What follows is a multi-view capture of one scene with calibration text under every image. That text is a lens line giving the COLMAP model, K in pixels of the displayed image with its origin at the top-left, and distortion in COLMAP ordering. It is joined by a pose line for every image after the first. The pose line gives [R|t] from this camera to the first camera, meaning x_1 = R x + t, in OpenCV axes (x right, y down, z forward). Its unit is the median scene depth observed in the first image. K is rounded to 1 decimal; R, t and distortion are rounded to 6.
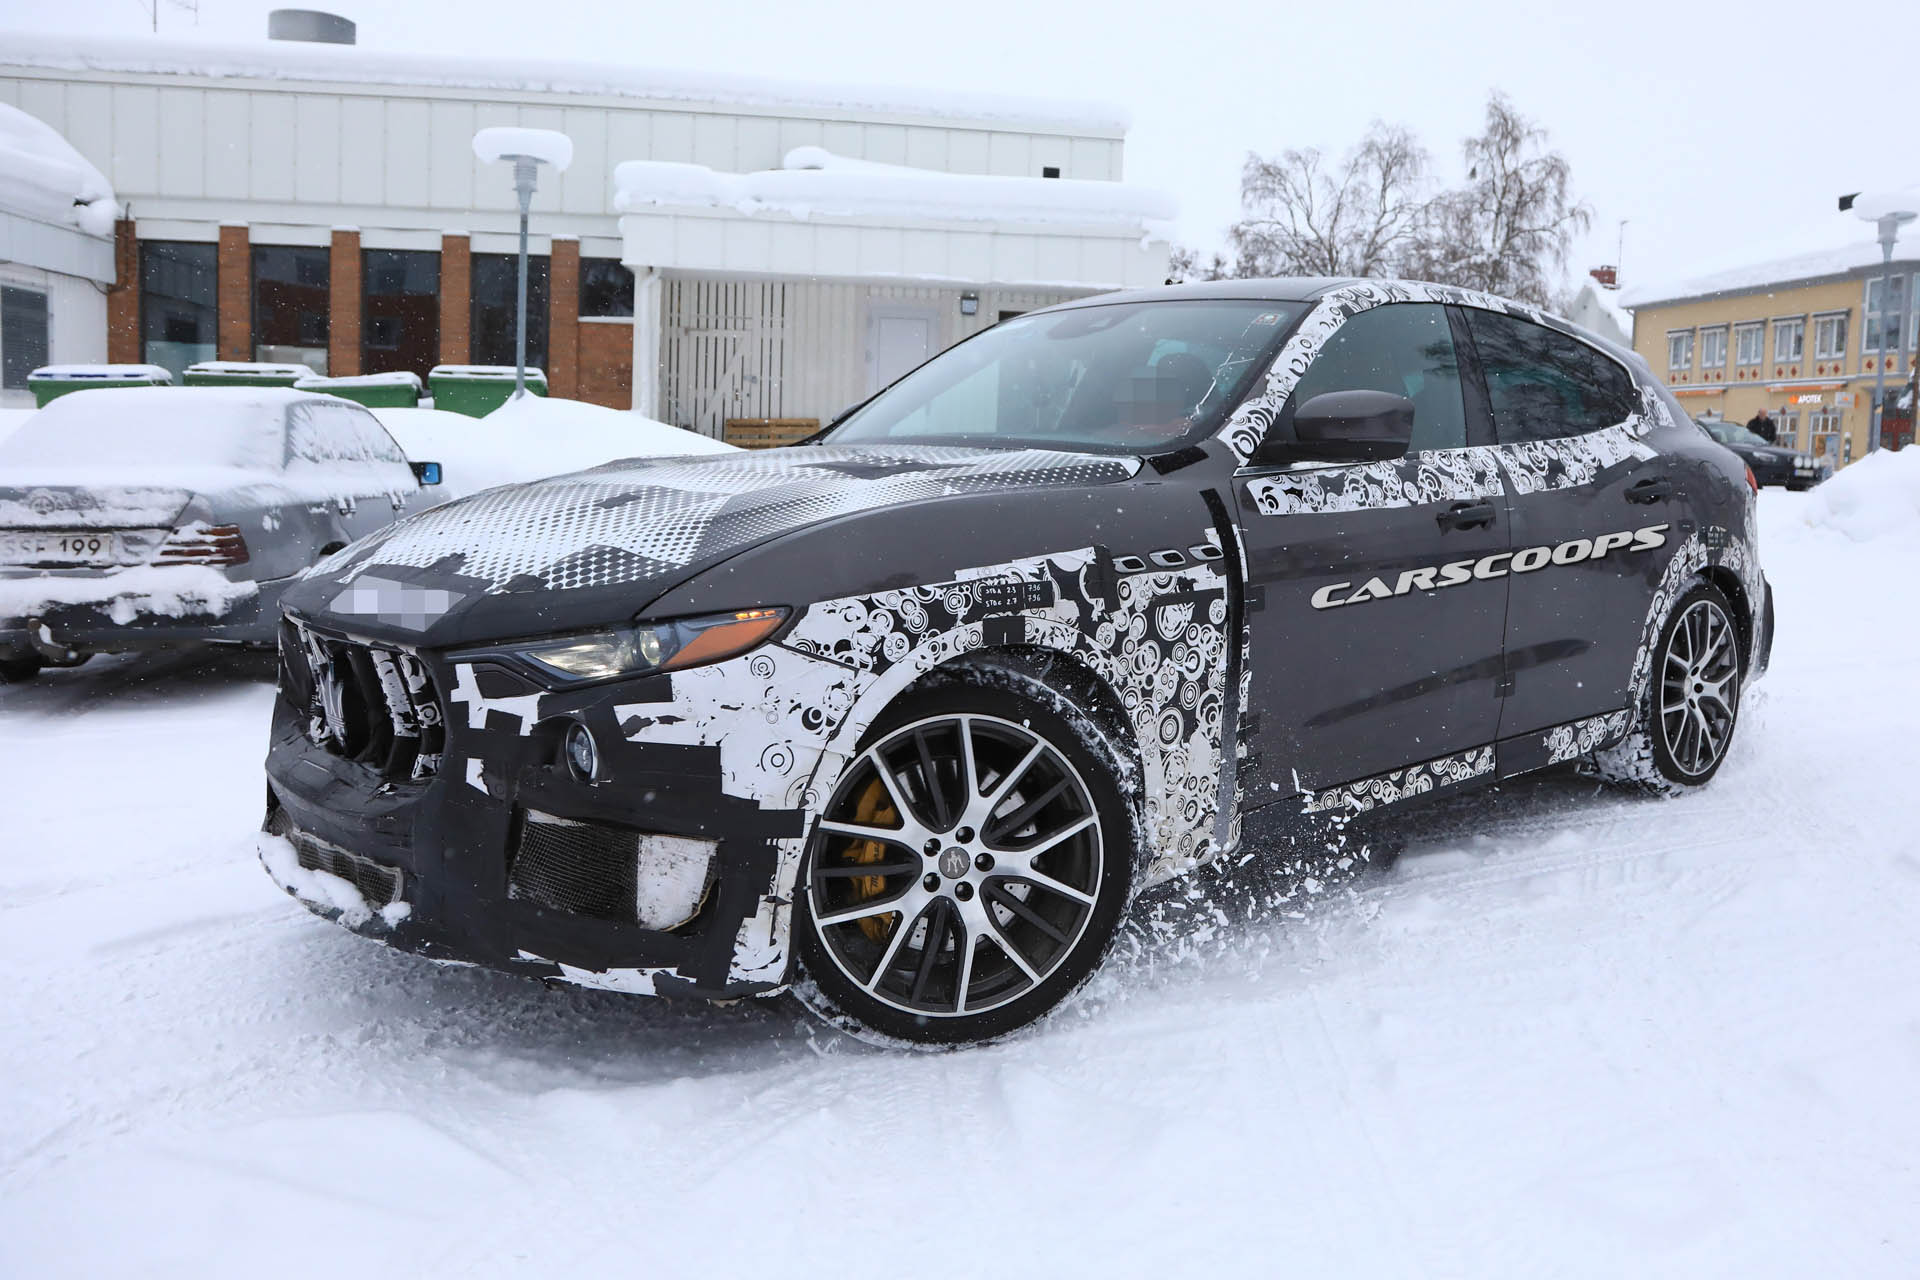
lens RADIAL K [[1596.9, 0, 1124.1], [0, 1596.9, 596.3], [0, 0, 1]] dist [-0.131899, 0.003801]
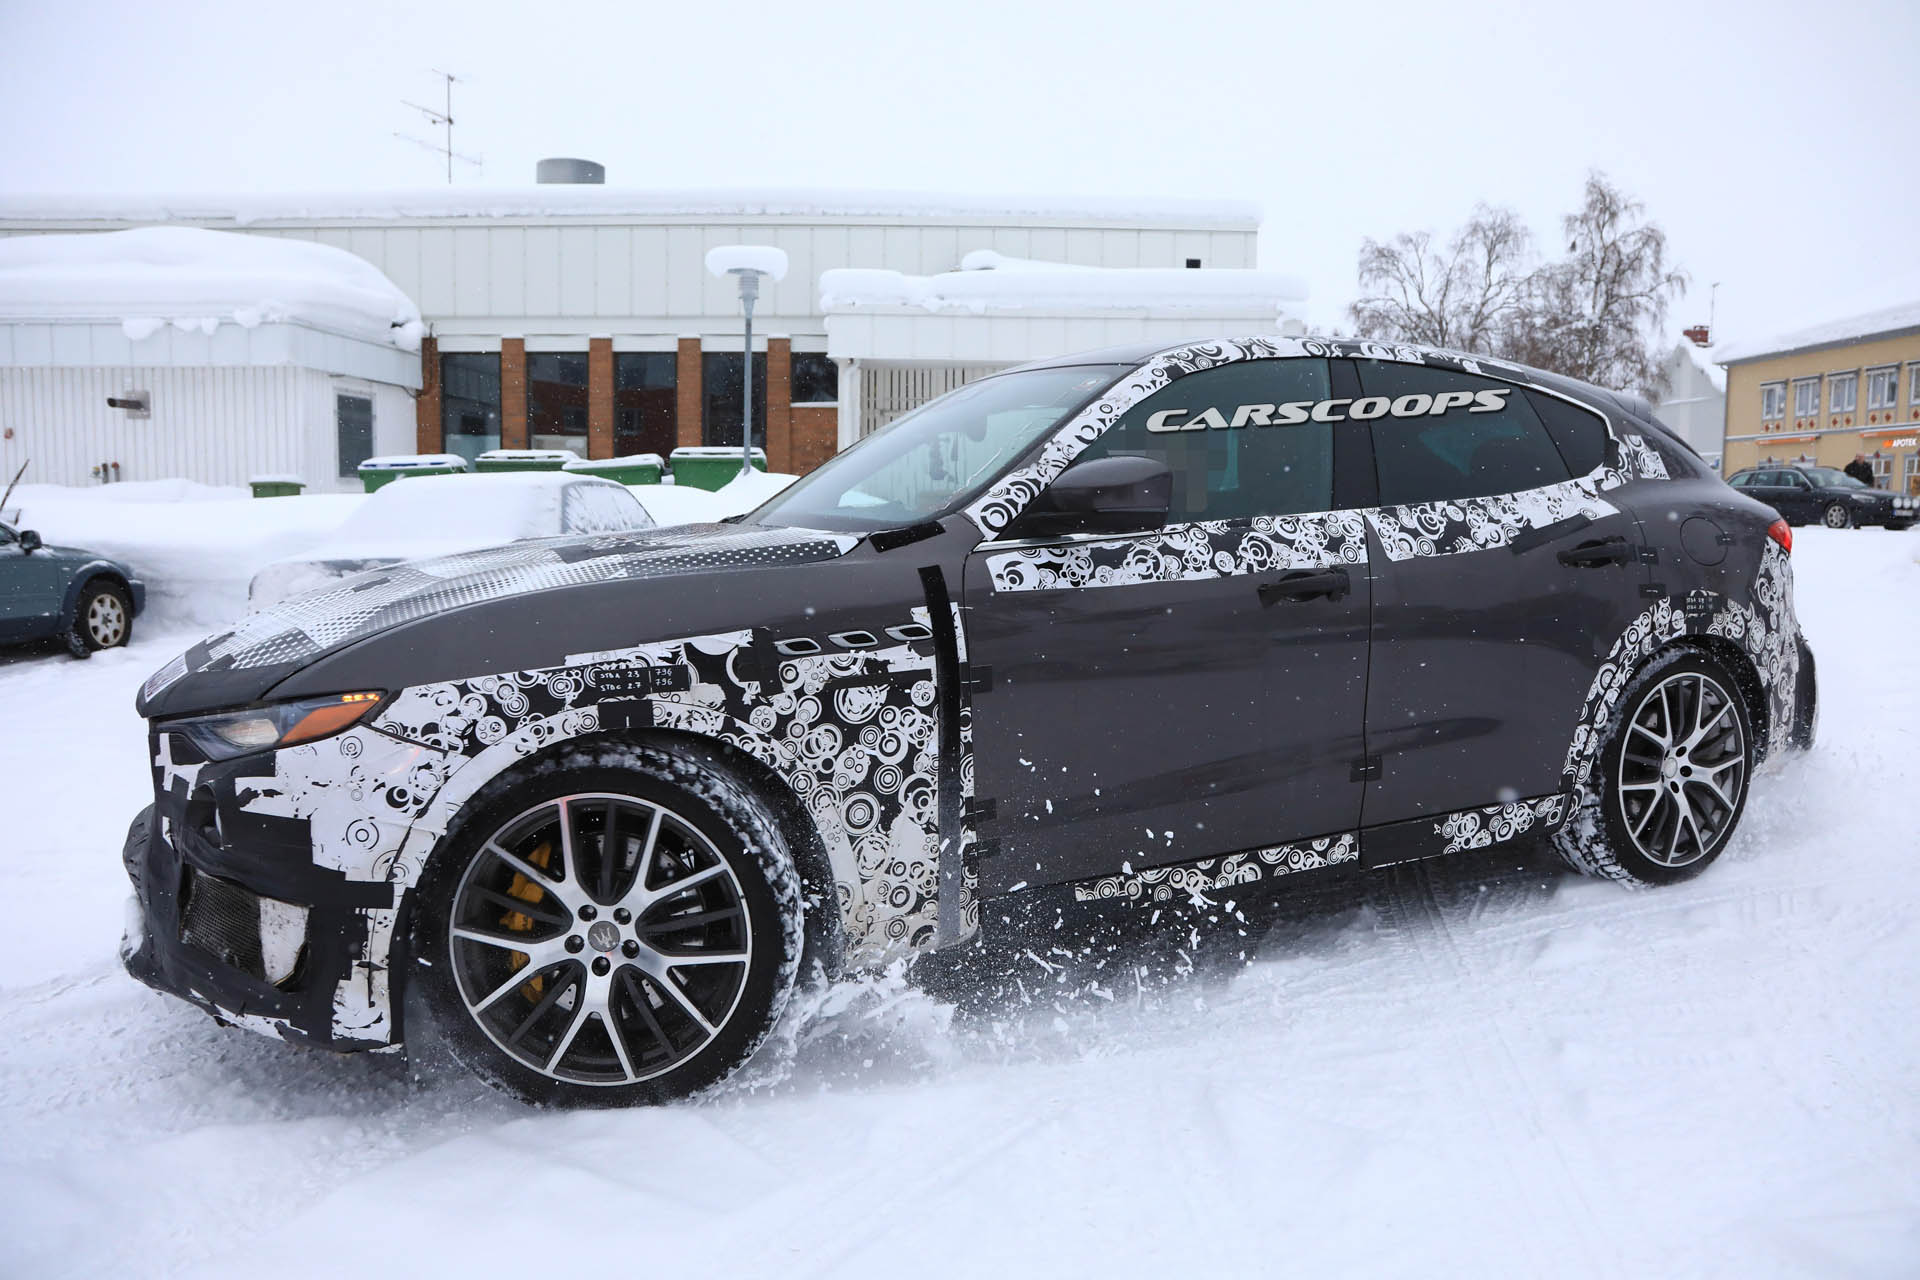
lens RADIAL K [[1393.0, 0, 1013.3], [0, 1393.0, 633.3], [0, 0, 1]] dist [-0.135130, 0.063001]
pose [[0.947824, 0.006198, -0.318734, 0.374017], [-0.006003, 0.999981, 0.001593, -0.028099], [0.318737, 0.000404, 0.947843, 0.215918]]
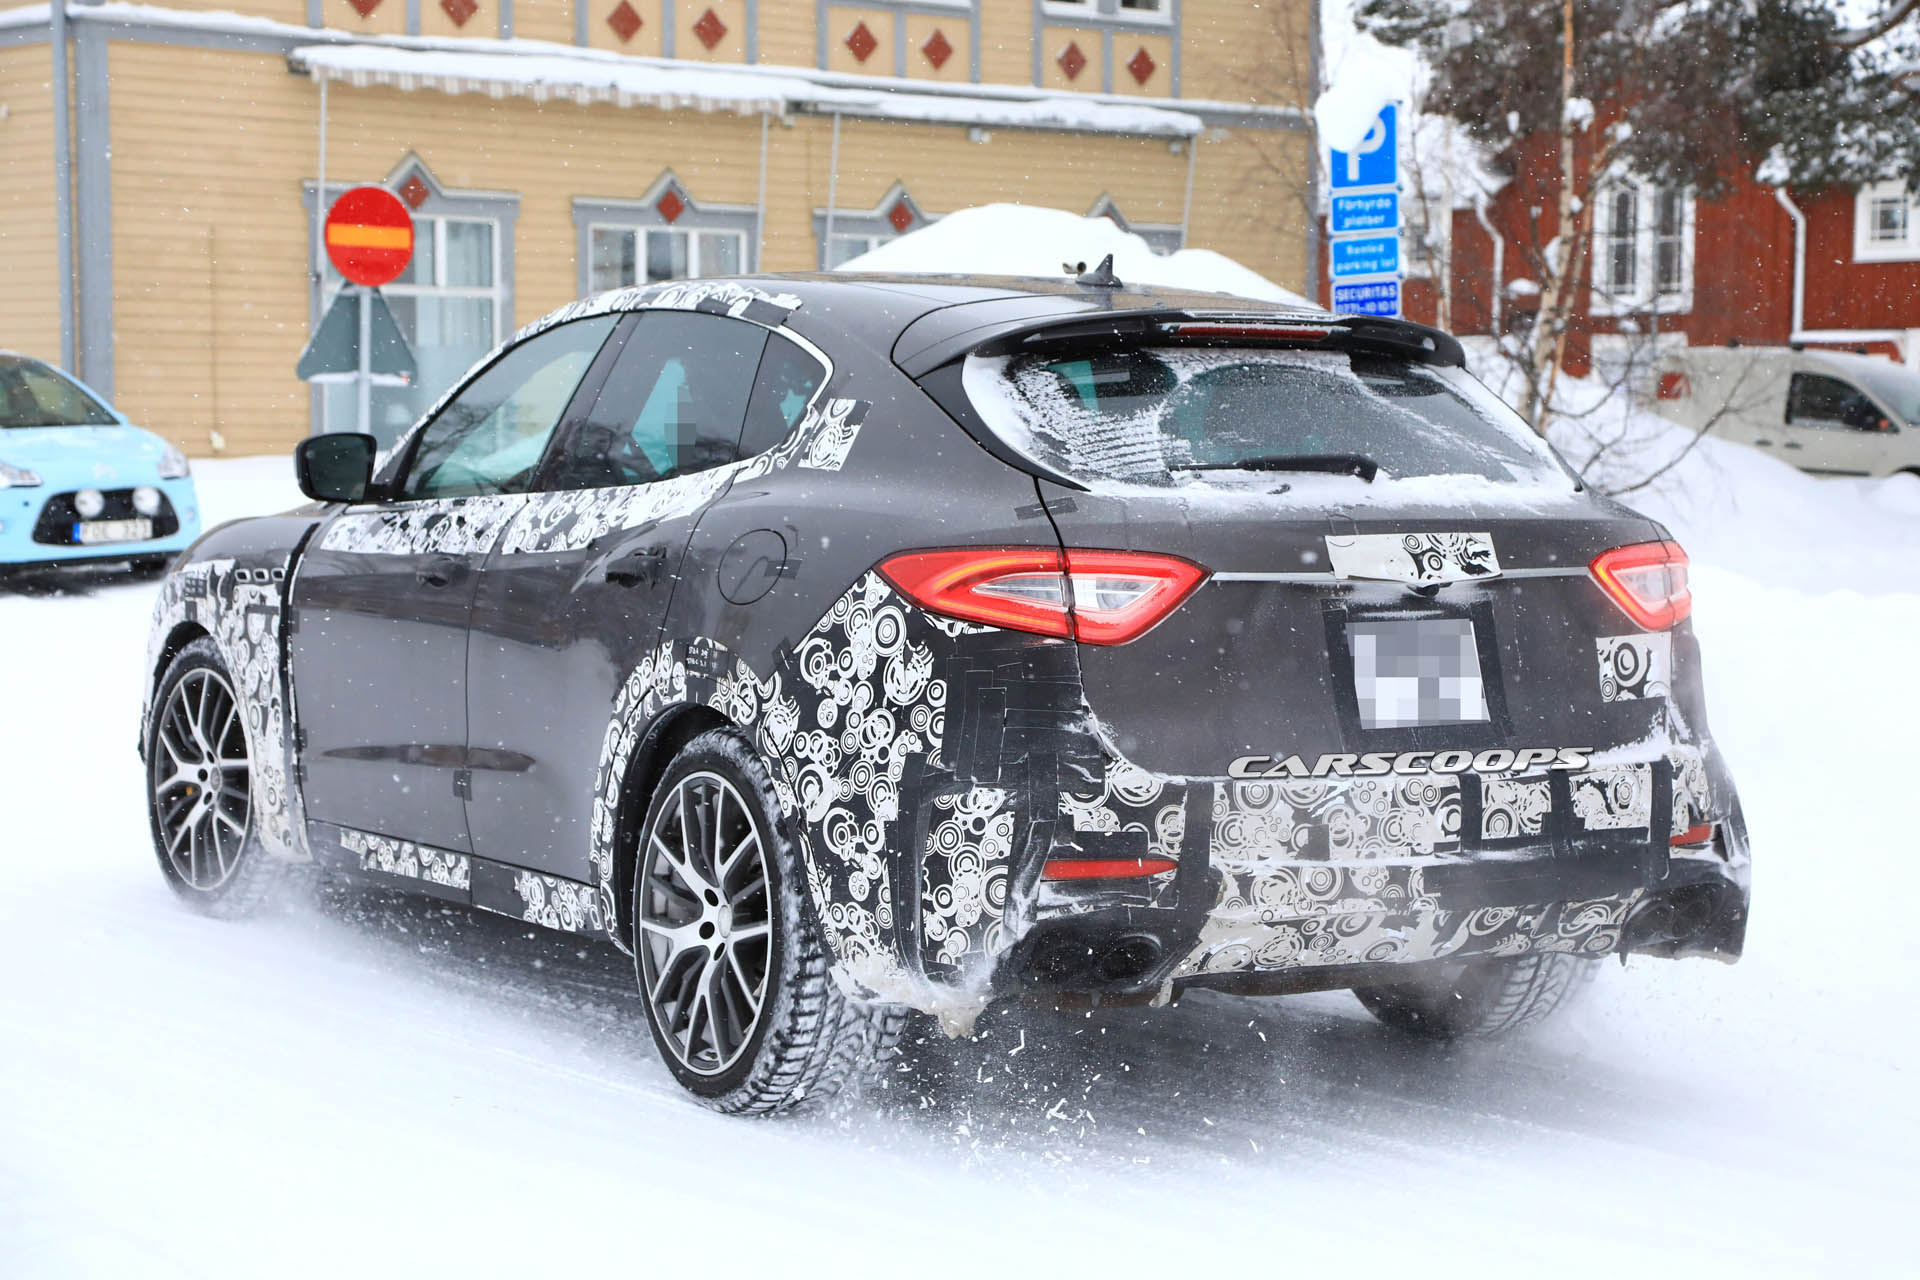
lens RADIAL K [[3748.8, 0, 1023.0], [0, 3748.8, 560.4], [0, 0, 1]] dist [0.167438, 0.073590]
pose [[-0.254783, 0.023550, -0.966712, 2.528641], [-0.109133, 0.992616, 0.052944, -0.238493], [0.960820, 0.118990, -0.250331, 2.170558]]
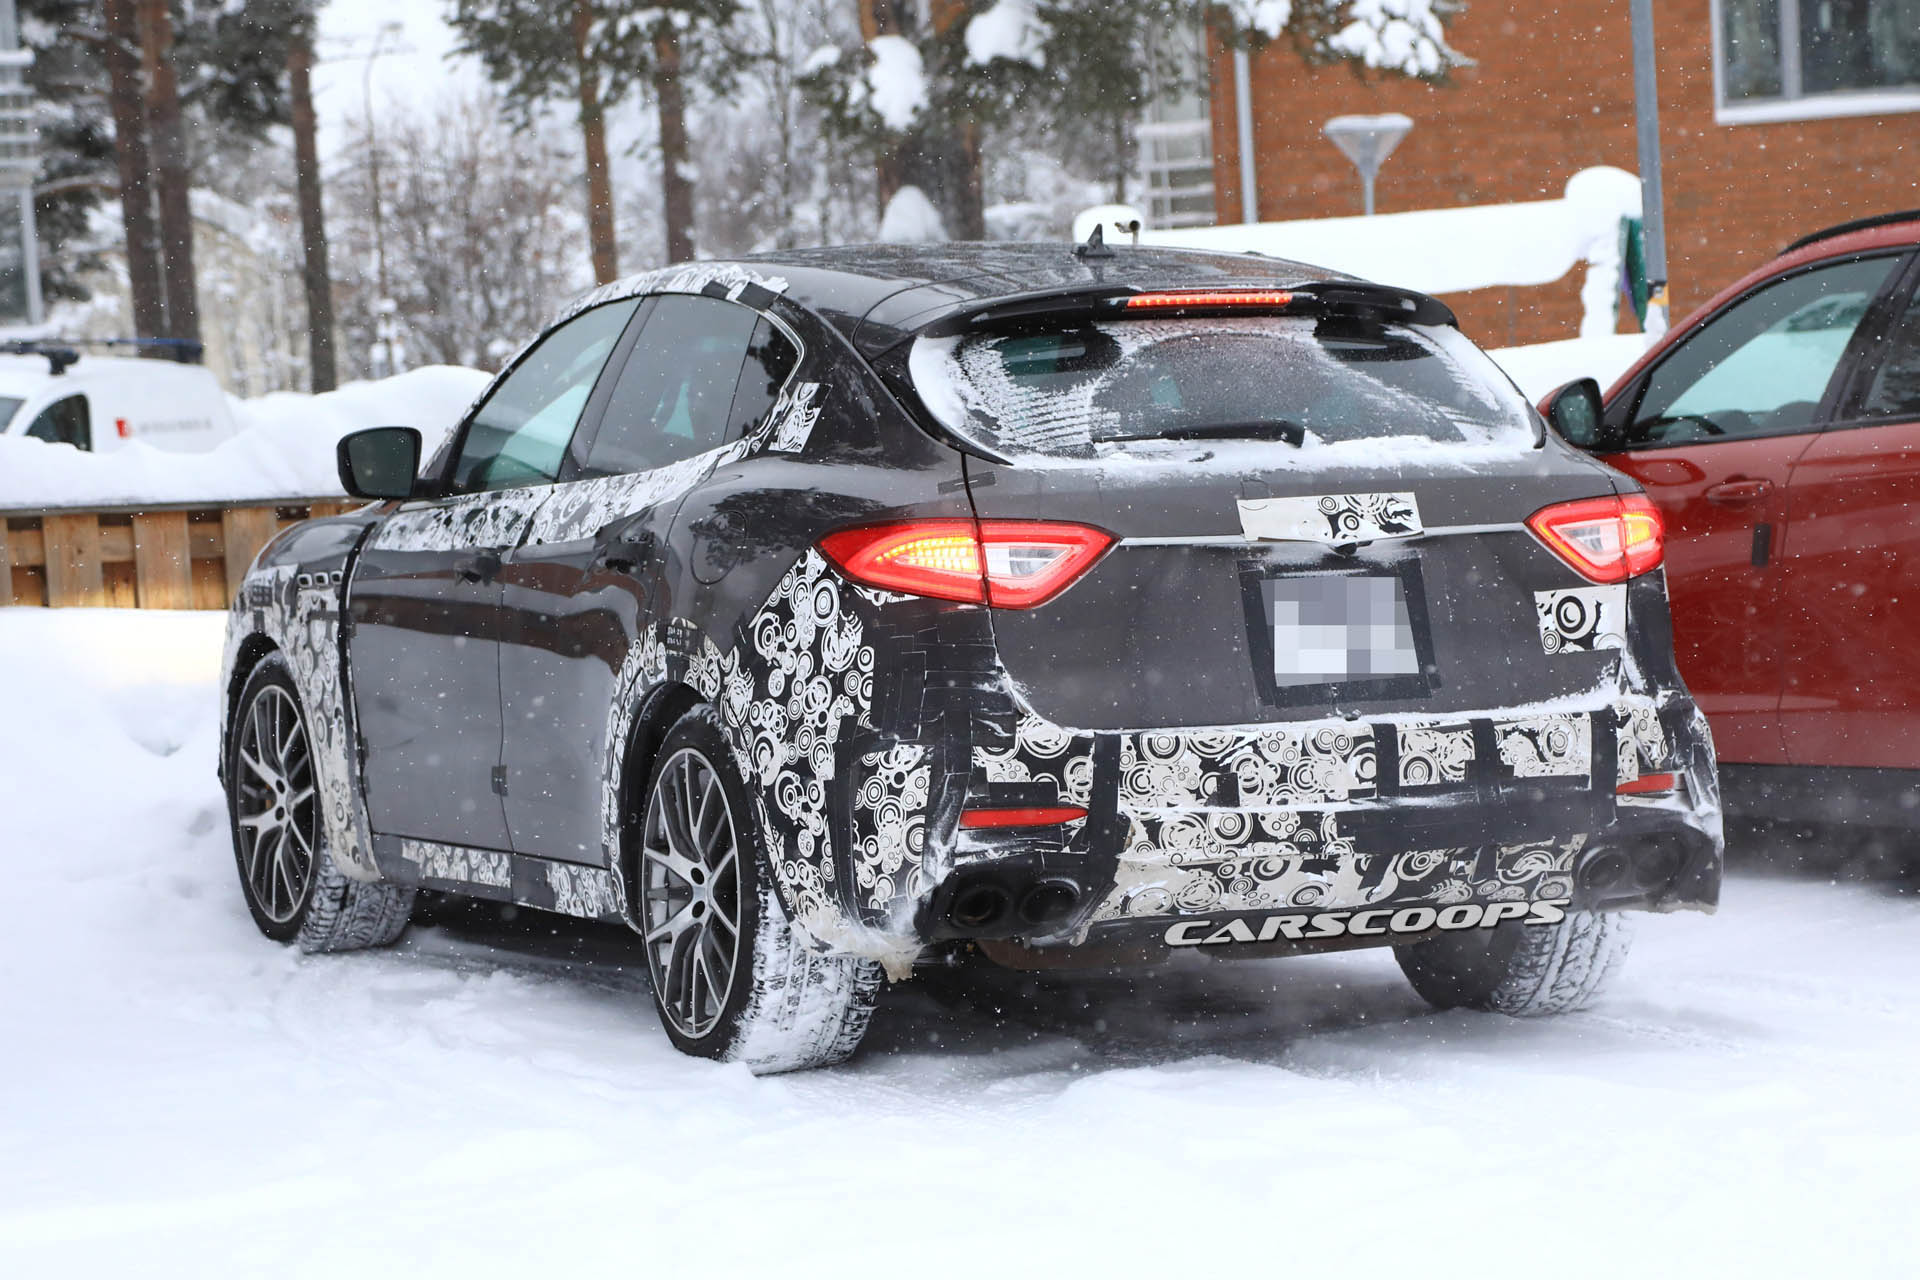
lens RADIAL K [[6336.9, 0, 959.7], [0, 6336.9, 753.9], [0, 0, 1]] dist [0.223447, 0.642250]
pose [[-0.393437, 0.057653, -0.917542, 3.858841], [-0.070539, 0.993197, 0.092653, -0.338580], [0.916642, 0.101176, -0.386693, 3.055429]]
